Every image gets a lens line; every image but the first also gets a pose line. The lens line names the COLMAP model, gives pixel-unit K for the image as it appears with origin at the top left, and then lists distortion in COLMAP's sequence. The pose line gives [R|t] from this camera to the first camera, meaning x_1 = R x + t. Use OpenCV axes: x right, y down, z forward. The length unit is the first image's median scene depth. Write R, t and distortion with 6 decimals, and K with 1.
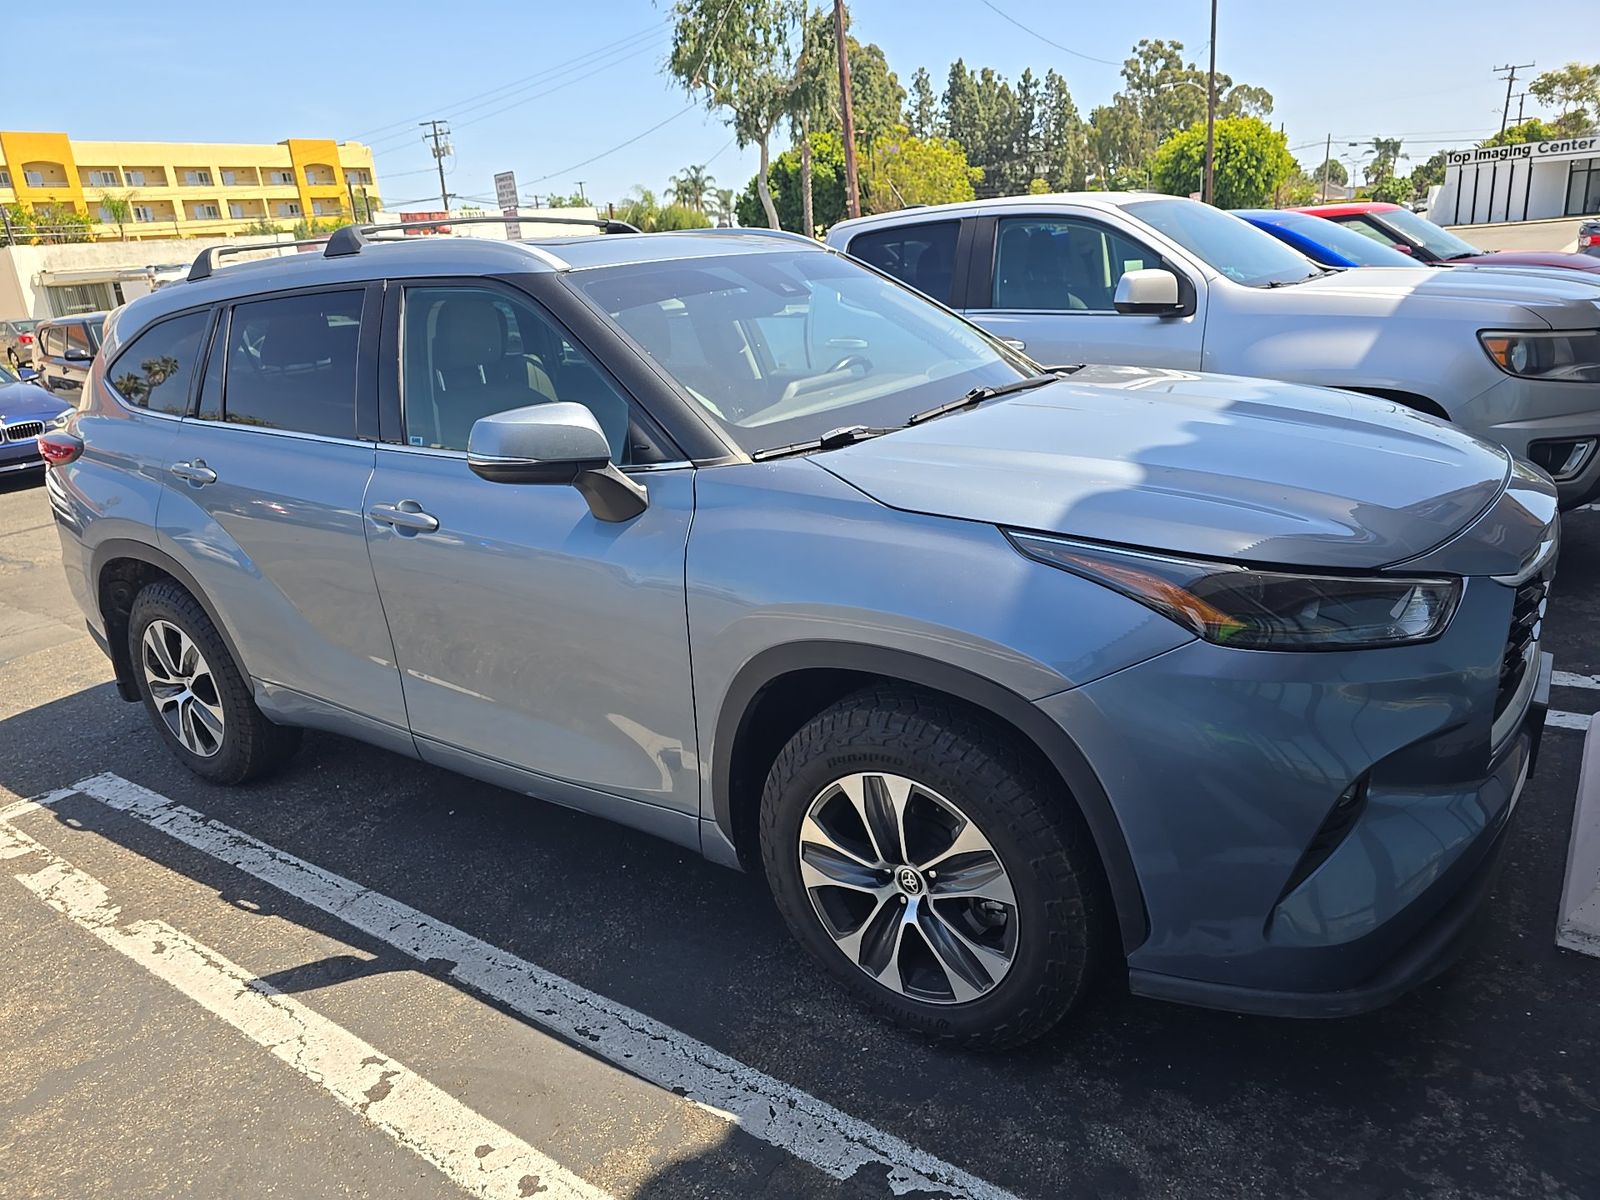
lens RADIAL K [[1051.0, 0, 800.0], [0, 1051.0, 600.0], [0, 0, 1]] dist [0.037160, -0.040209]
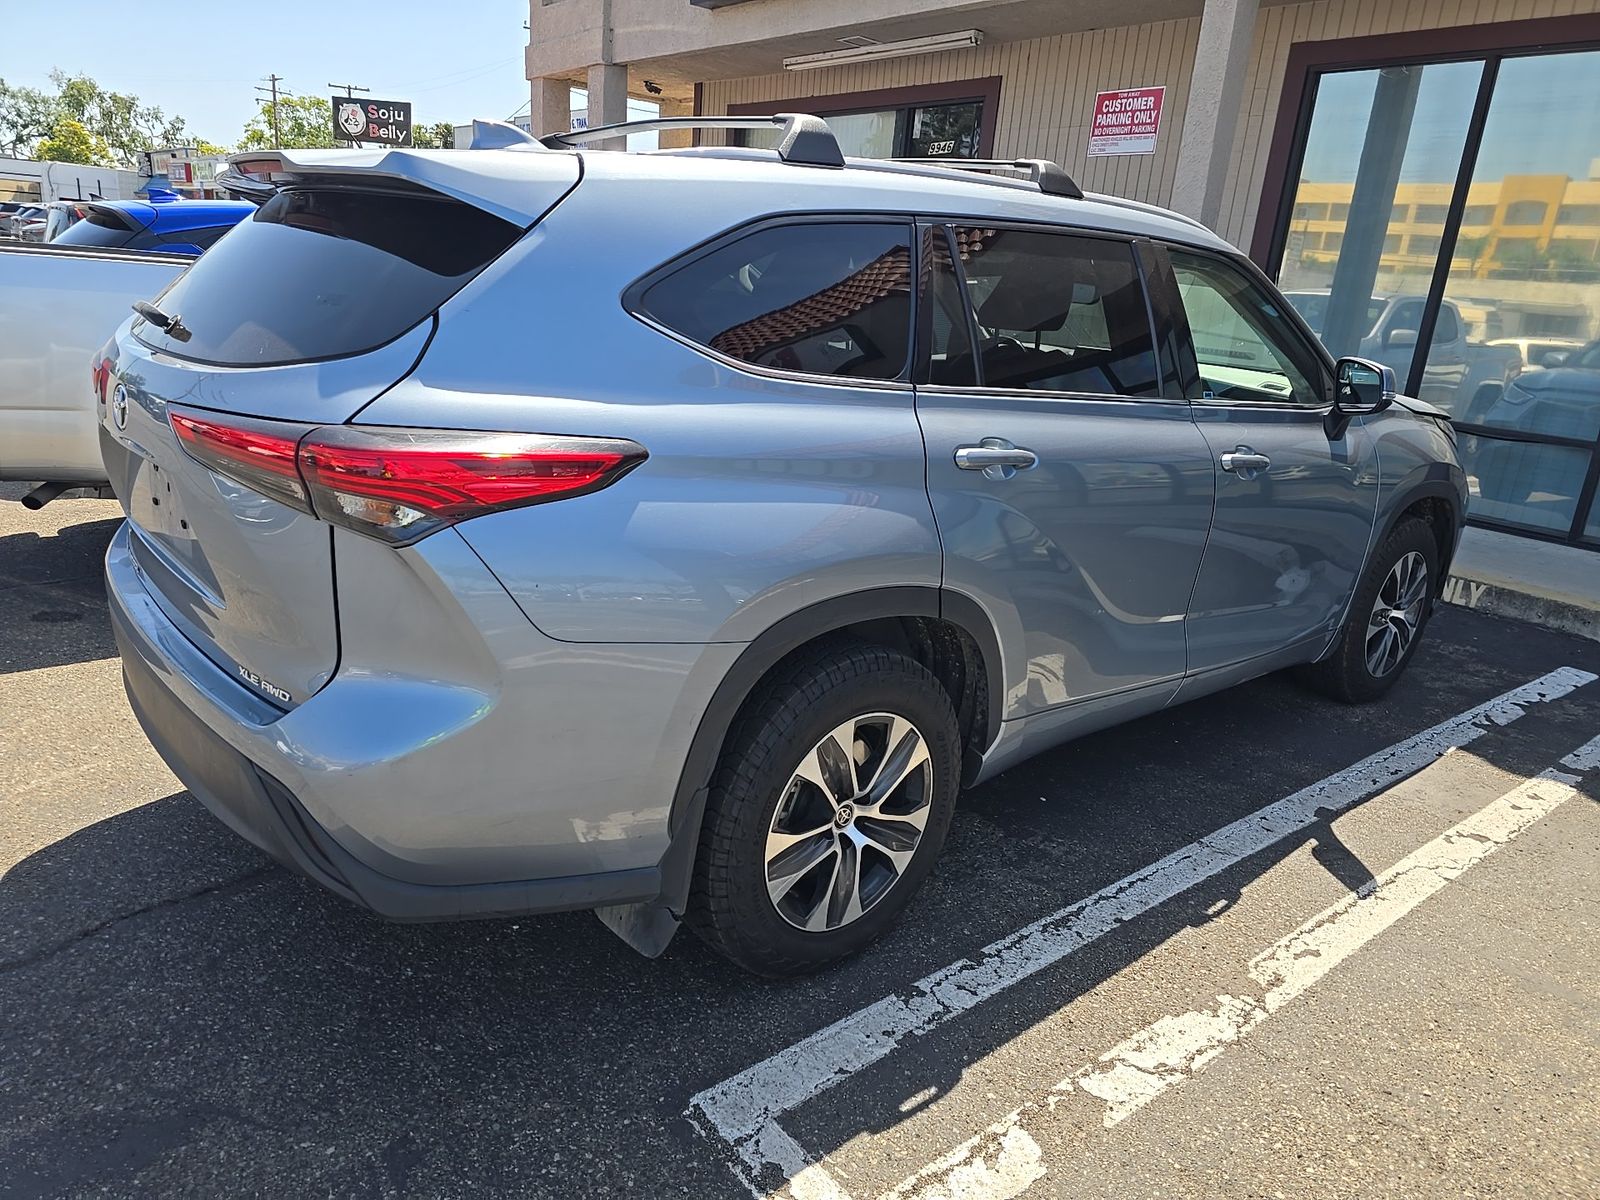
lens RADIAL K [[1051.0, 0, 800.0], [0, 1051.0, 600.0], [0, 0, 1]] dist [0.037160, -0.040209]
pose [[0.270324, -0.194843, 0.942847, -1.498332], [0.196665, 0.969833, 0.144034, -0.180620], [-0.942469, 0.146490, 0.300488, 1.077264]]
